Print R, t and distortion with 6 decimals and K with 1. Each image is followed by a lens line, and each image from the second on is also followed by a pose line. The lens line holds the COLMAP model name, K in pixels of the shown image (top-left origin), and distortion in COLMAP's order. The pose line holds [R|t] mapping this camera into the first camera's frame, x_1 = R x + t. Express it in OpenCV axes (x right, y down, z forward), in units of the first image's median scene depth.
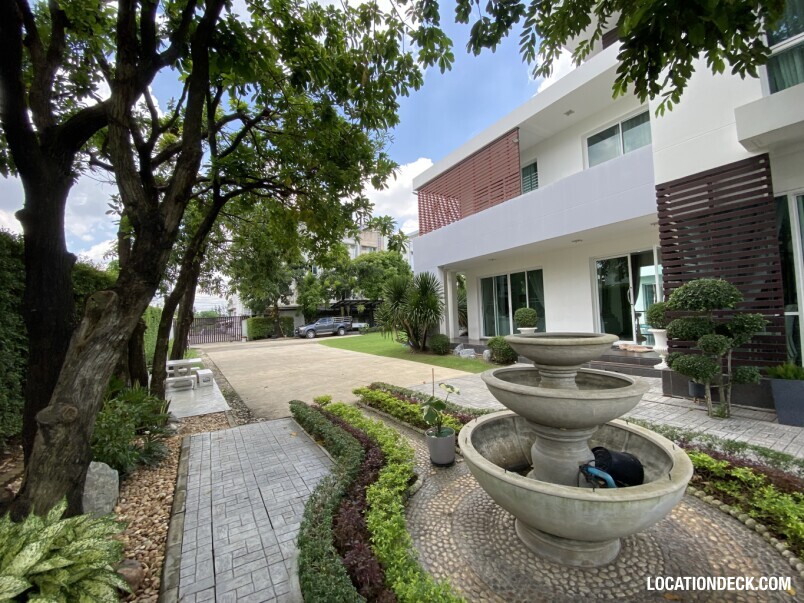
lens RADIAL K [[324.9, 0, 400.1], [0, 324.9, 302.5], [0, 0, 1]] dist [0.029336, -0.026959]
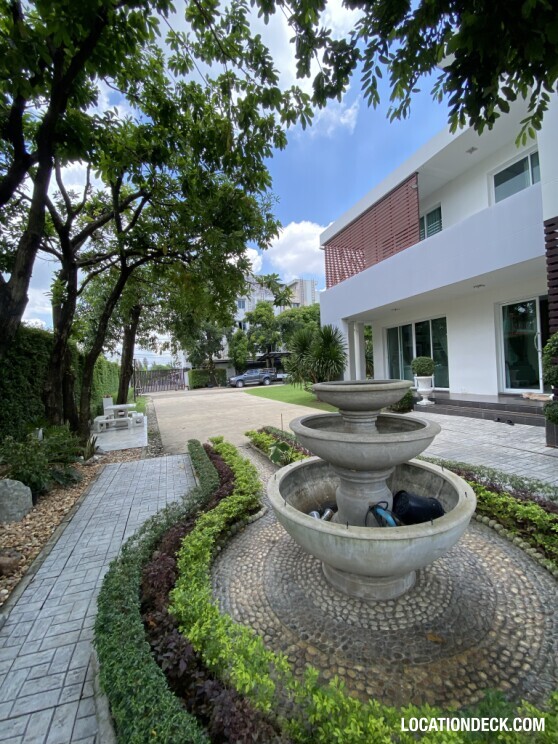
lens RADIAL K [[300.6, 0, 280.5], [0, 300.6, 371.5], [0, 0, 1]] dist [0.029336, -0.026959]
pose [[0.983807, -0.010464, -0.178924, 0.170136], [0.020389, 0.998348, 0.053723, 0.004095], [0.178066, -0.056501, 0.982395, 0.007627]]
